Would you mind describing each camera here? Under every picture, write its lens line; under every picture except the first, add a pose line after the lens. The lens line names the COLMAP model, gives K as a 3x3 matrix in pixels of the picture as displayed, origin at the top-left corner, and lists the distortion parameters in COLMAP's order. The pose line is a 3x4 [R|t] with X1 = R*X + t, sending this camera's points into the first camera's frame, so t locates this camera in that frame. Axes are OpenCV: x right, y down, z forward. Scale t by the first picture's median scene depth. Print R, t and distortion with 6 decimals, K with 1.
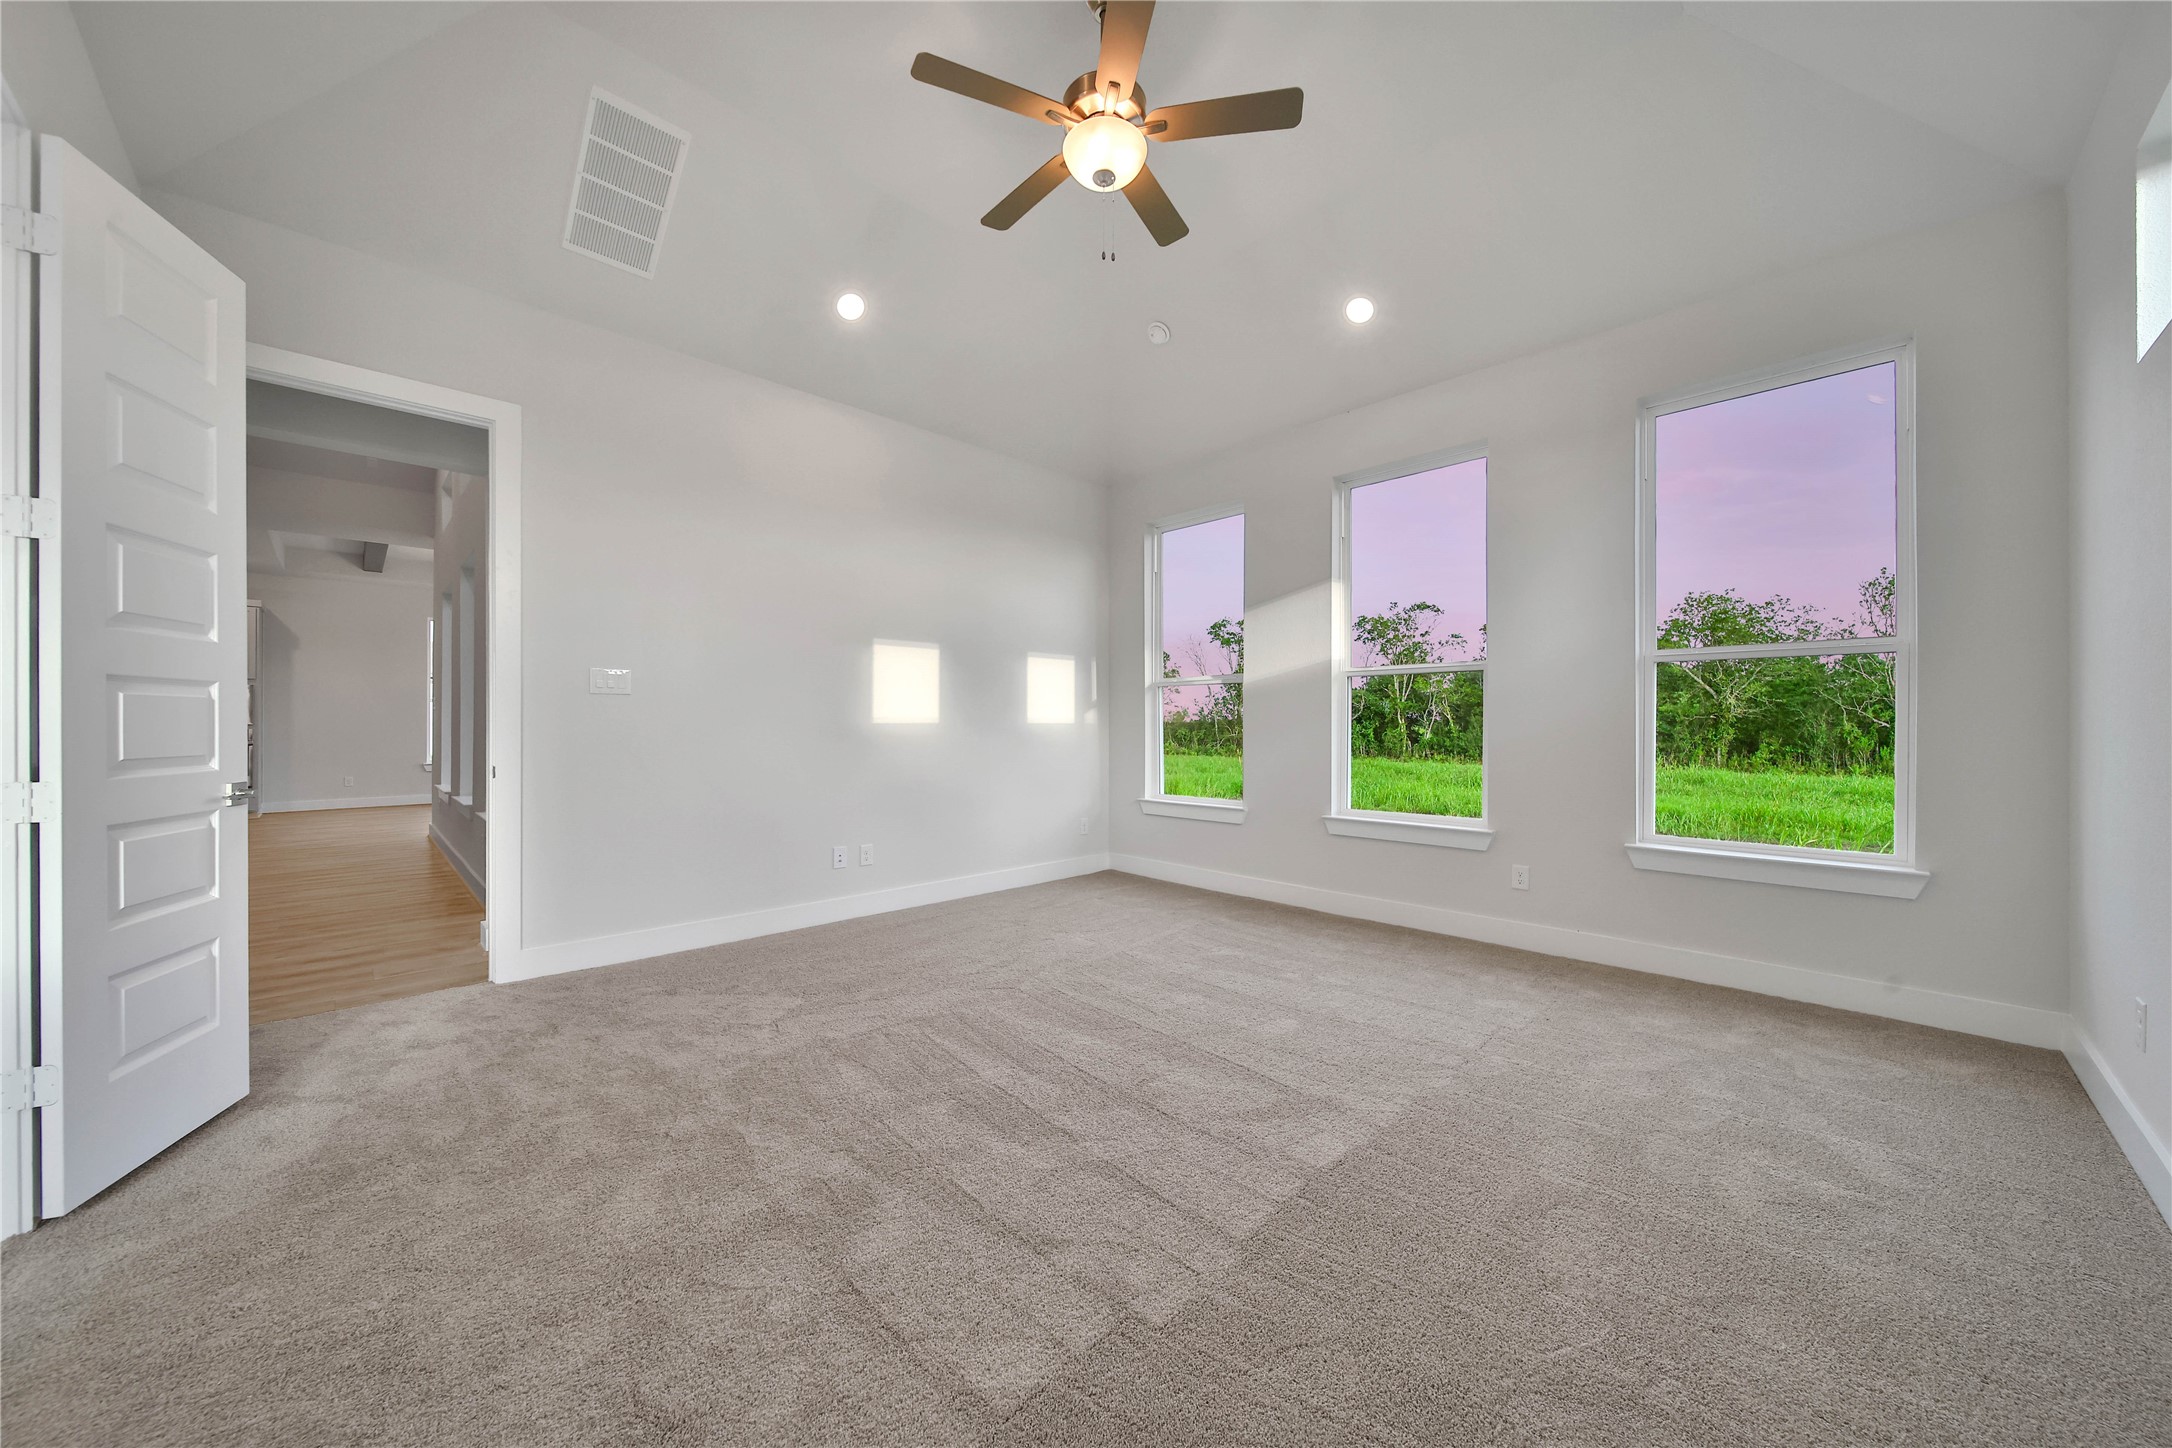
lens RADIAL K [[762.4, 0, 1103.0], [0, 762.4, 717.0], [0, 0, 1]] dist [0.004950, -0.001955]
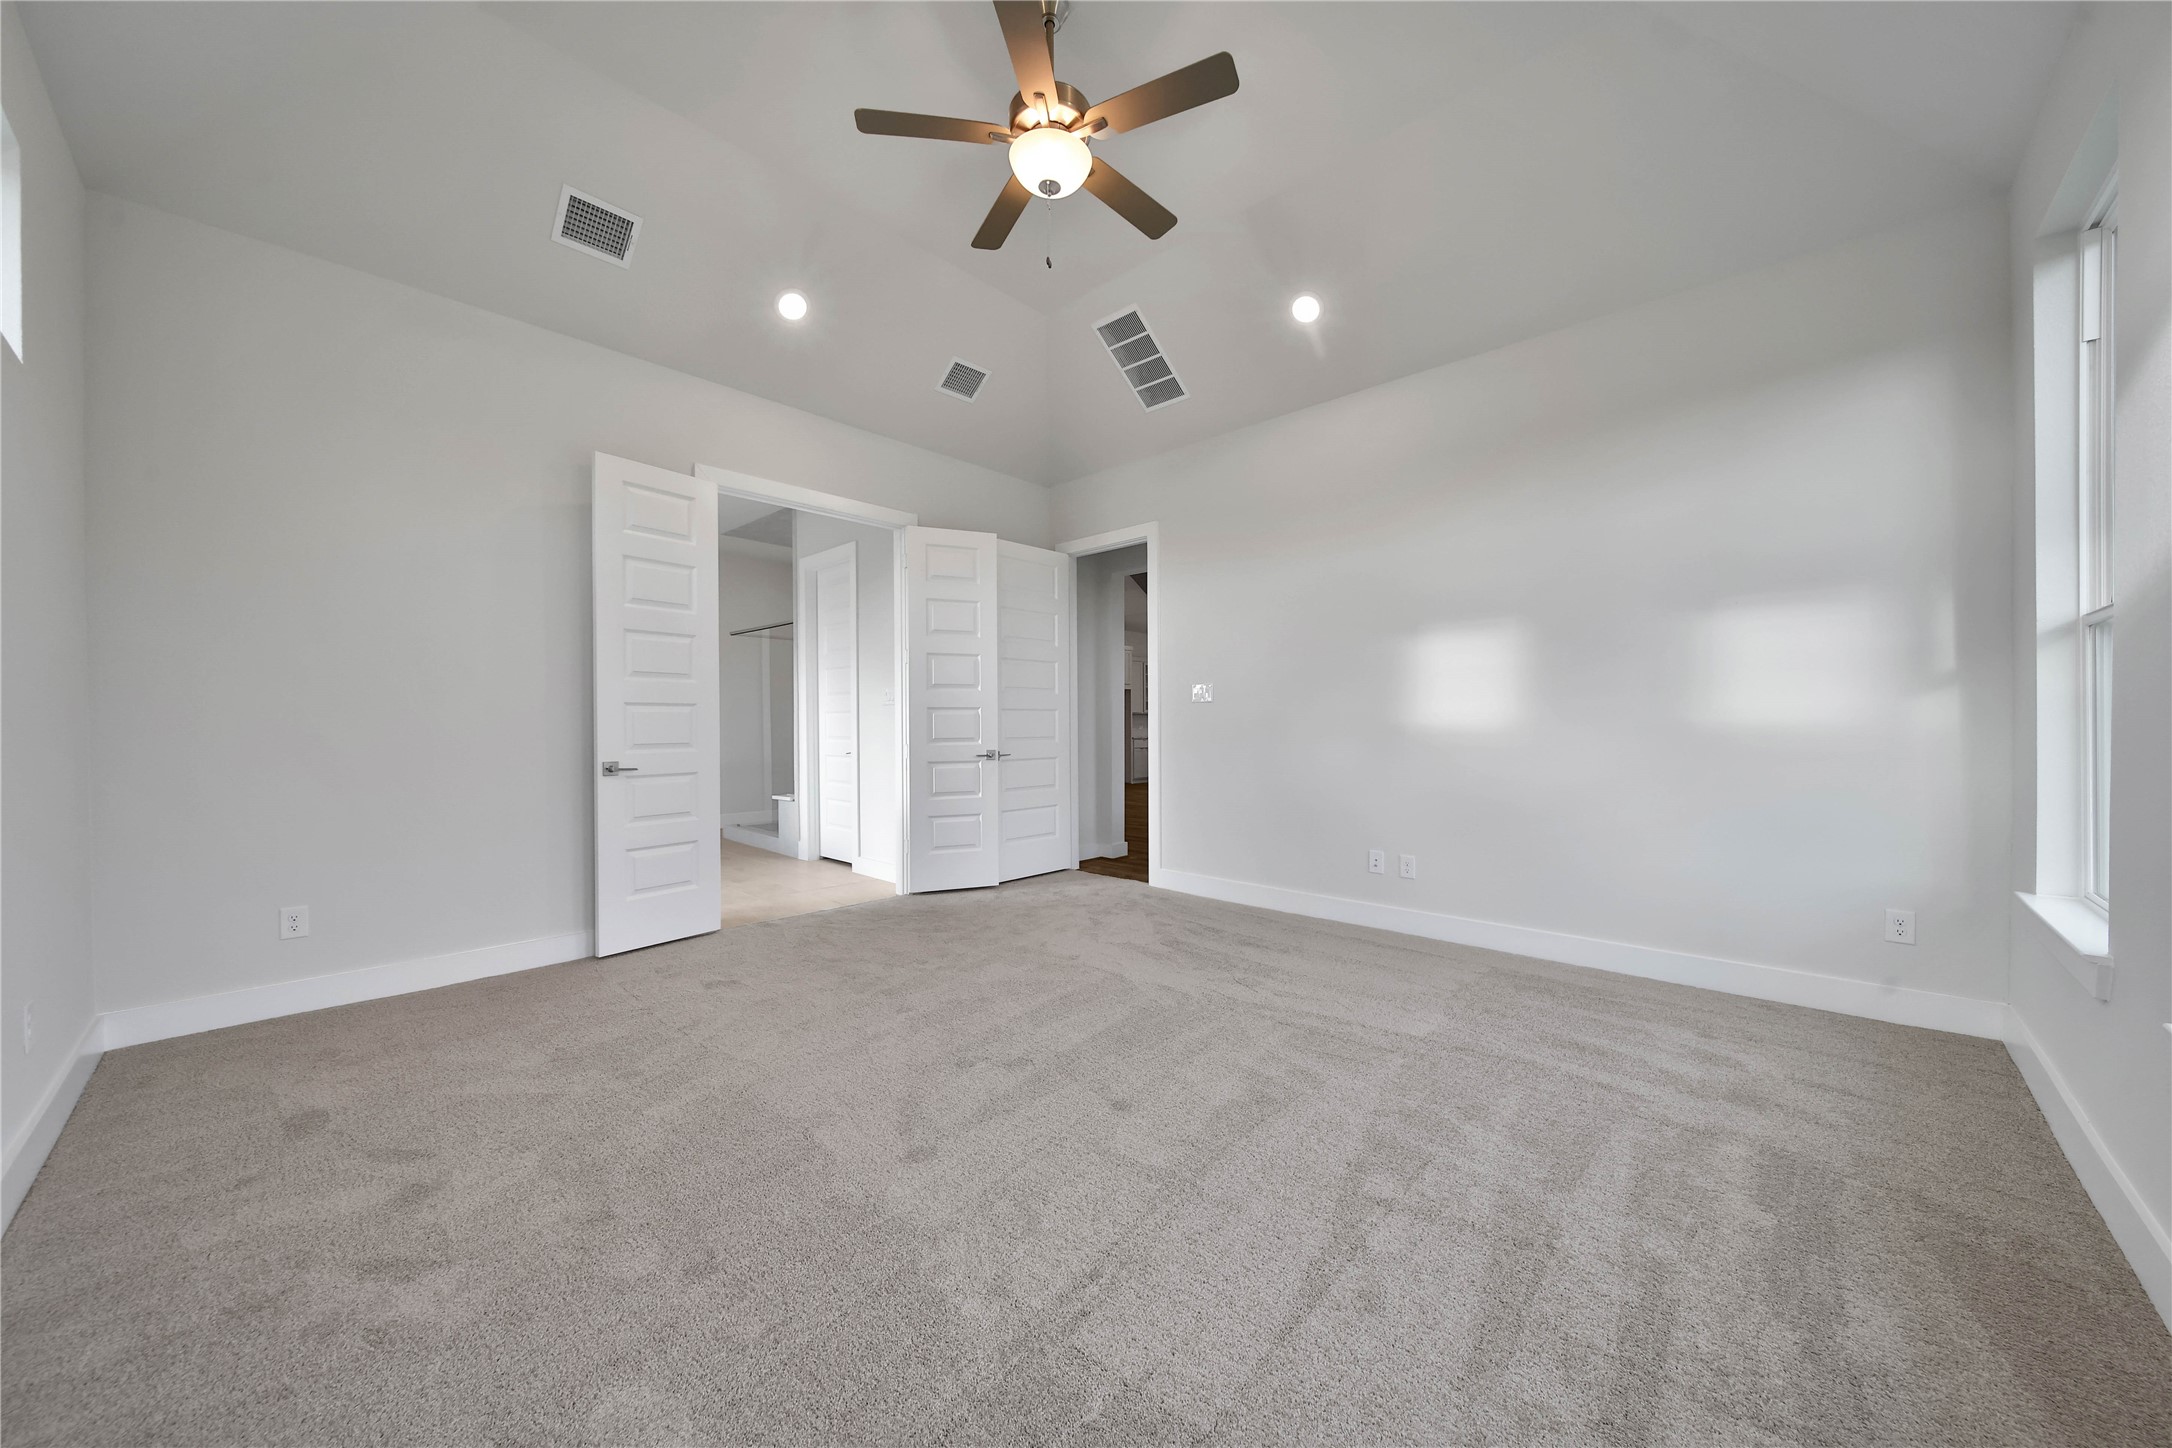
lens RADIAL K [[762.4, 0, 1078.5], [0, 762.4, 729.1], [0, 0, 1]] dist [0.004950, -0.001955]
pose [[0.031767, 0.004279, -0.999486, 0.832212], [0.013317, 0.999900, 0.004704, 0.009722], [0.999407, -0.013460, 0.031707, 0.816622]]
